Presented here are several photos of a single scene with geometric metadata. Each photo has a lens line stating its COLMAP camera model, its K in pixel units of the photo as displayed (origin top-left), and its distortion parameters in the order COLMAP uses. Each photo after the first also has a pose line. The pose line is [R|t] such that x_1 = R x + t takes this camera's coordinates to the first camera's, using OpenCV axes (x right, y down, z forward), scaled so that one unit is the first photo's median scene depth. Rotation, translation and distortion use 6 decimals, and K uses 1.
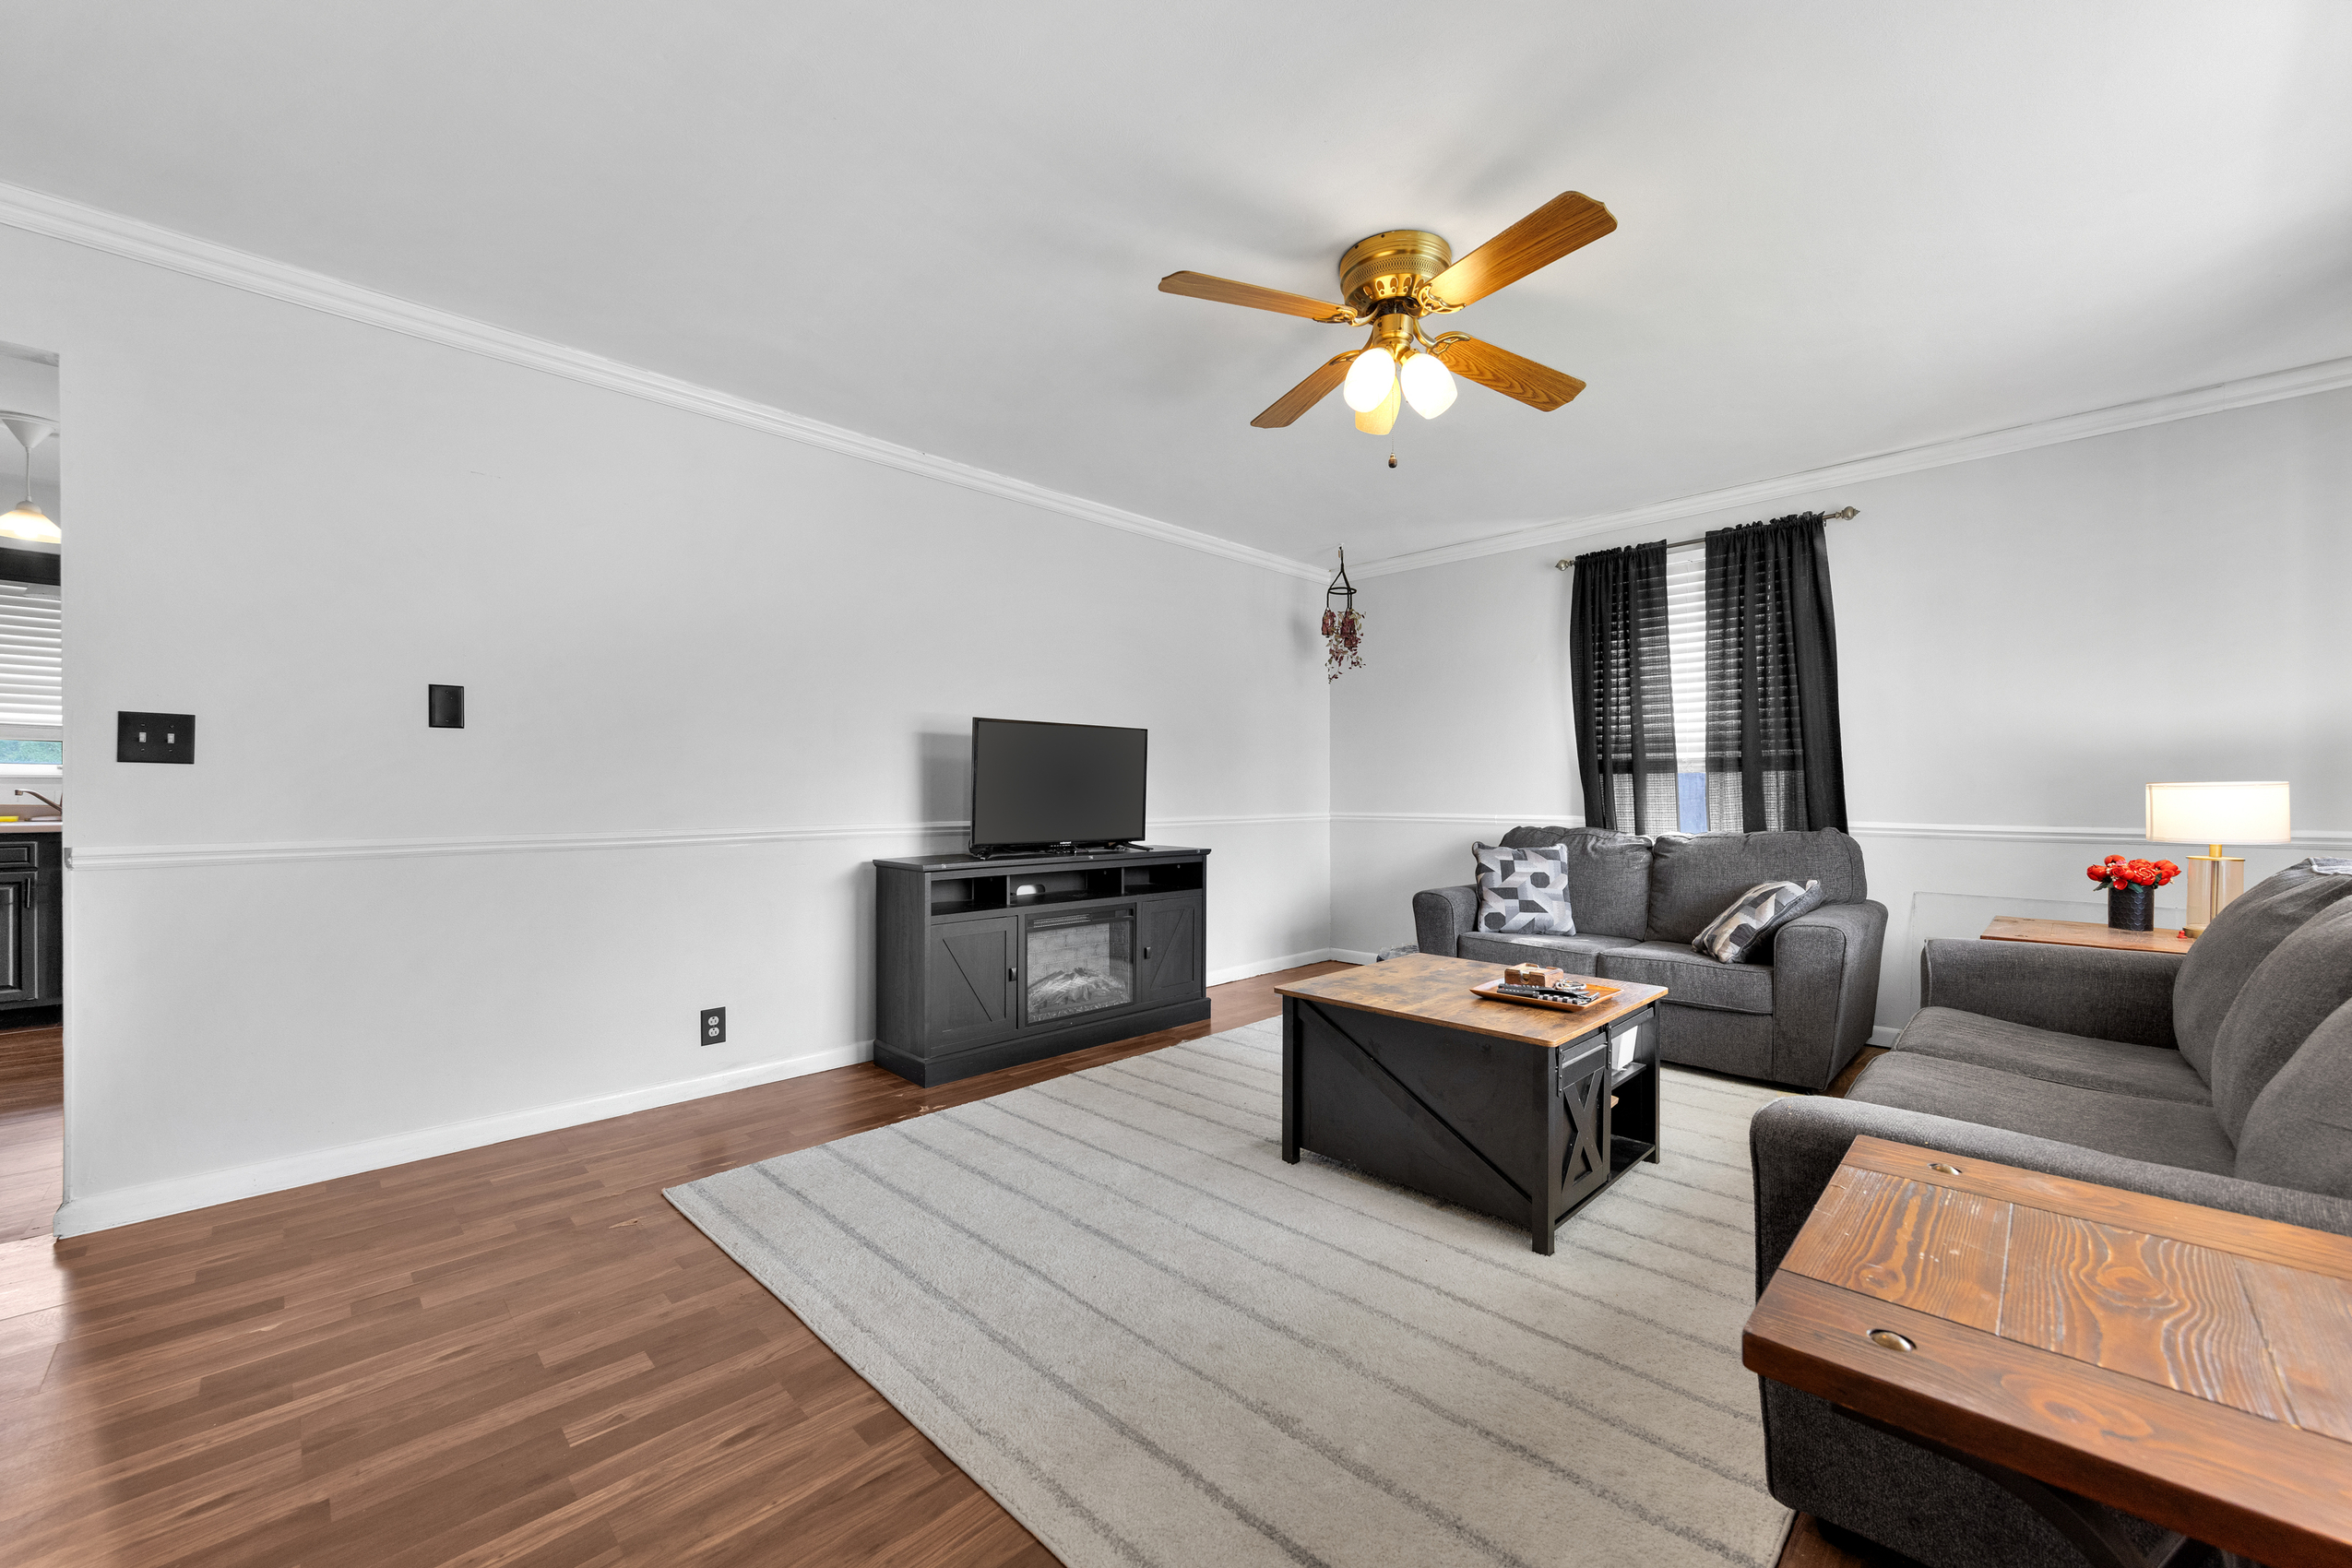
lens RADIAL K [[917.8, 0, 1149.4], [0, 917.8, 785.0], [0, 0, 1]] dist [0.003699, -0.000998]
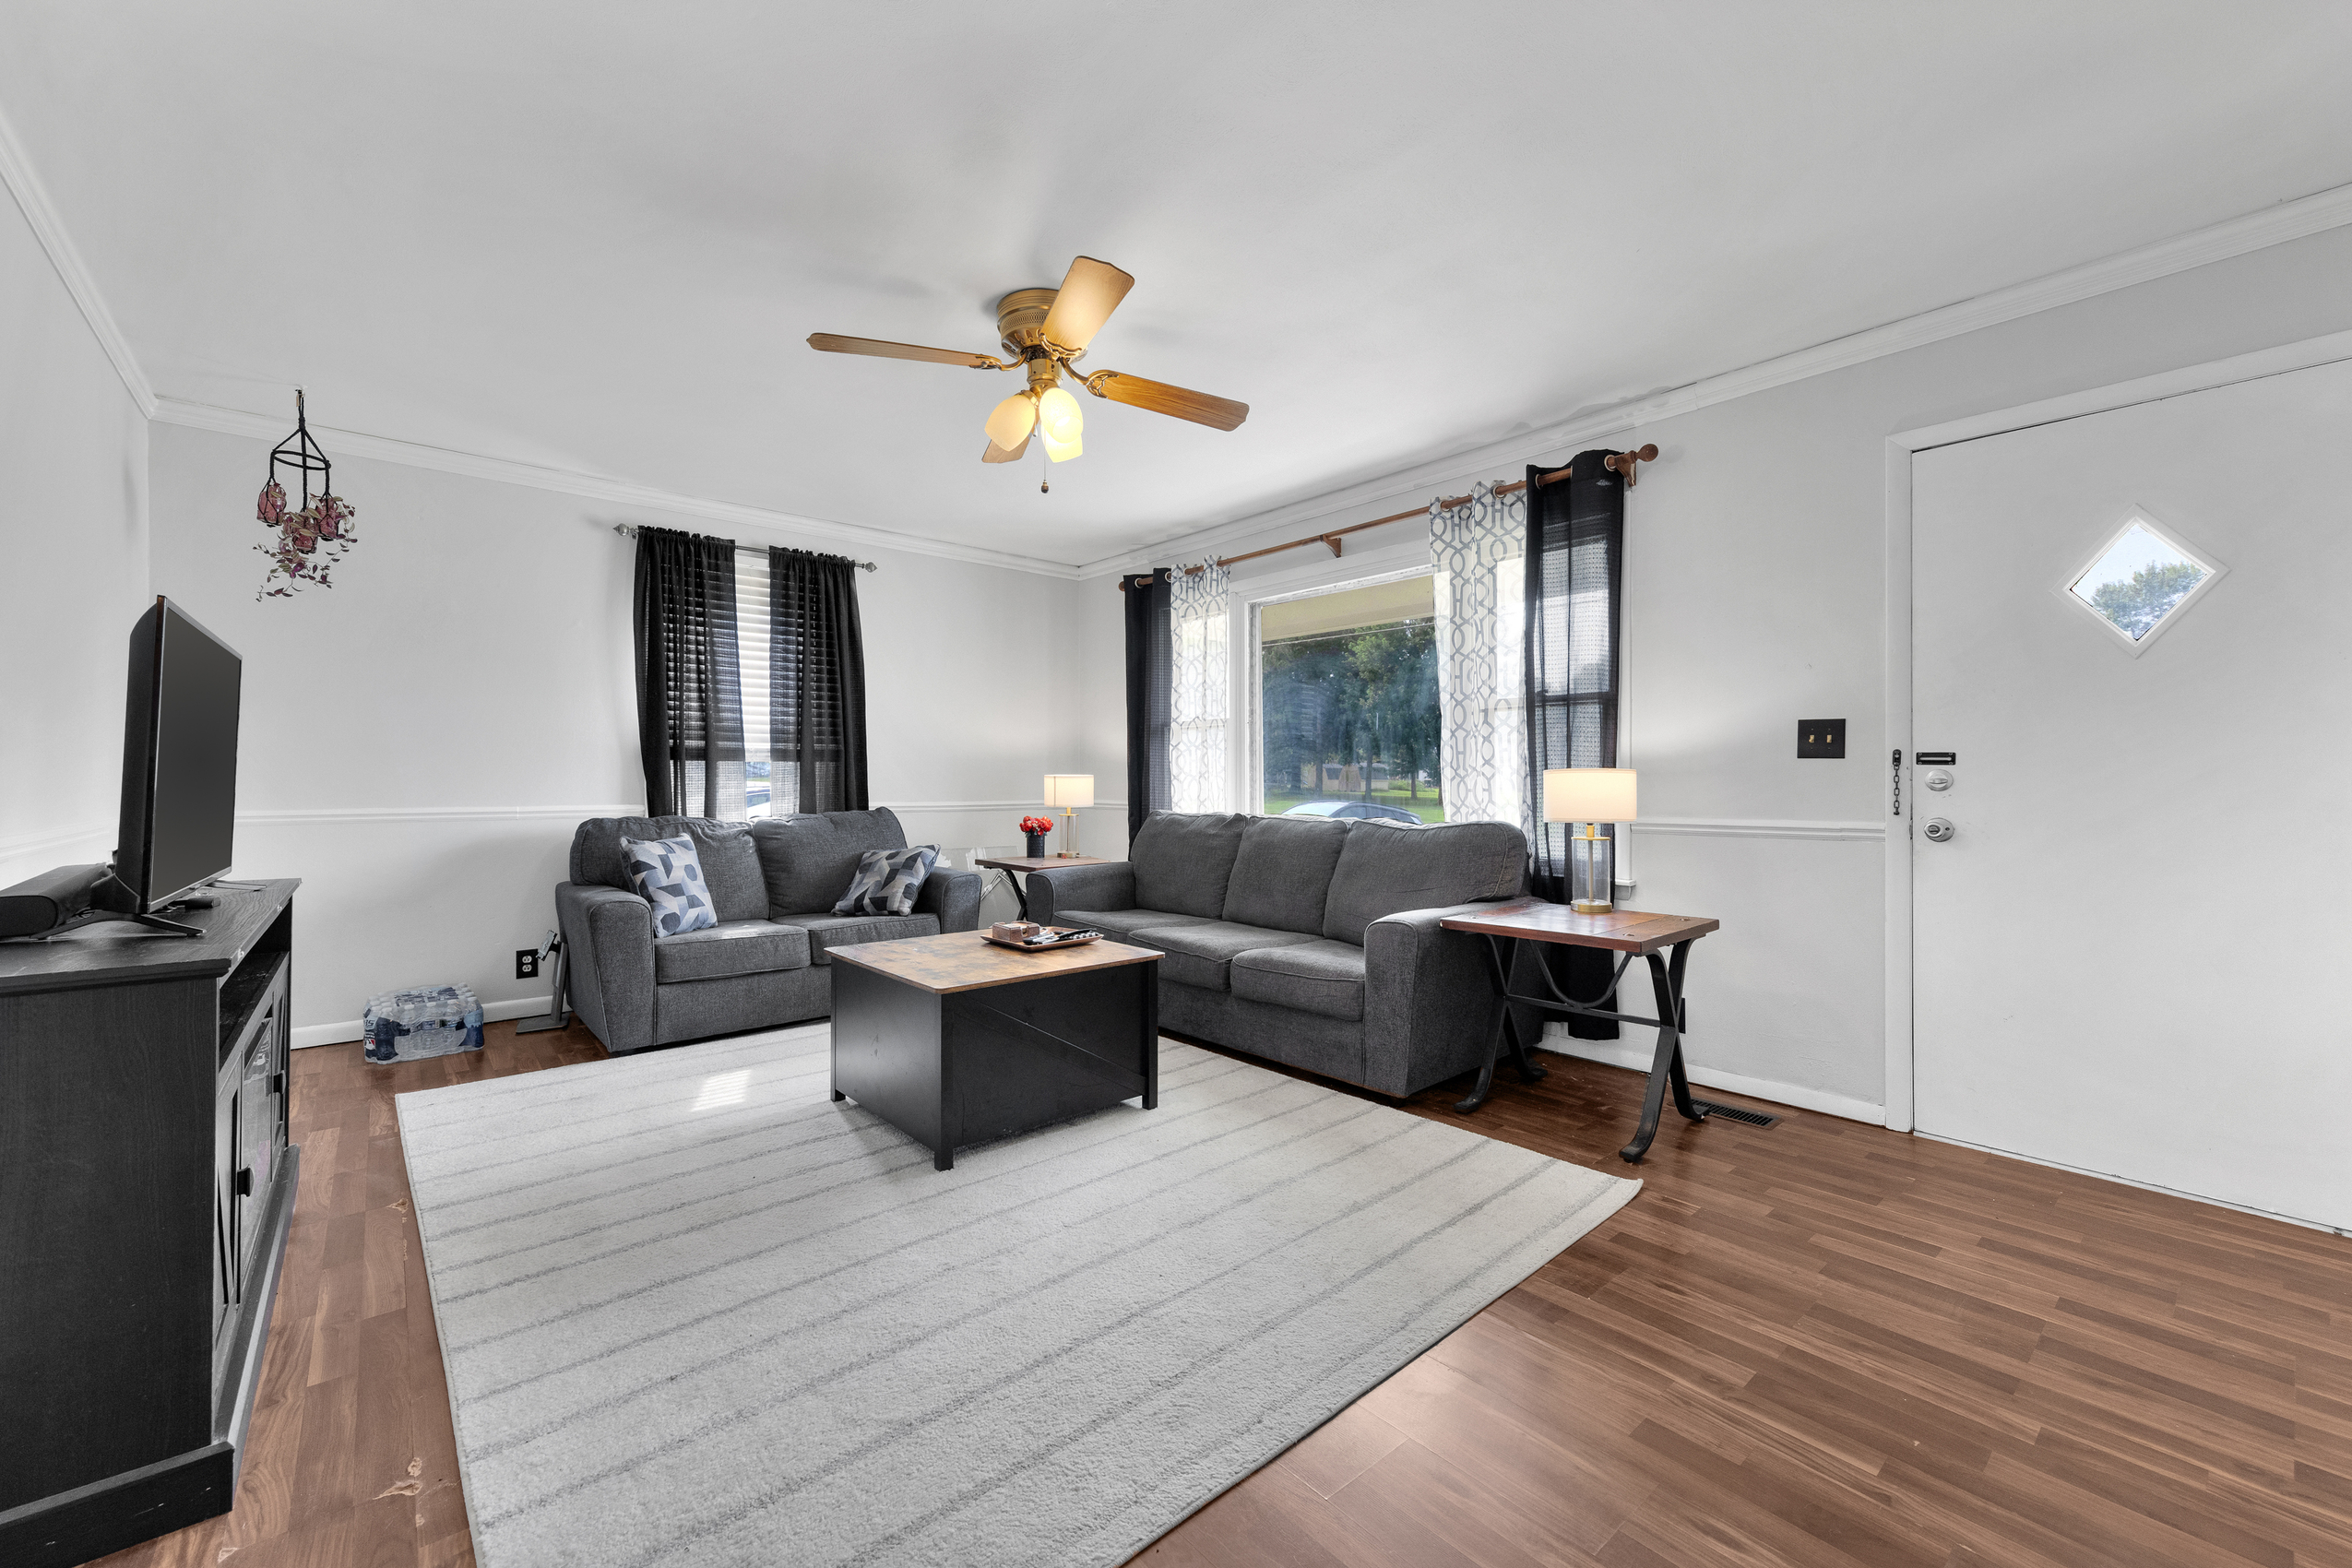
lens RADIAL K [[917.8, 0, 1202.9], [0, 917.8, 776.1], [0, 0, 1]] dist [0.003699, -0.000998]
pose [[0.050833, 0.001487, 0.998706, -0.490077], [-0.012418, 0.999923, -0.000857, -0.001435], [-0.998630, -0.012359, 0.050847, 0.425923]]
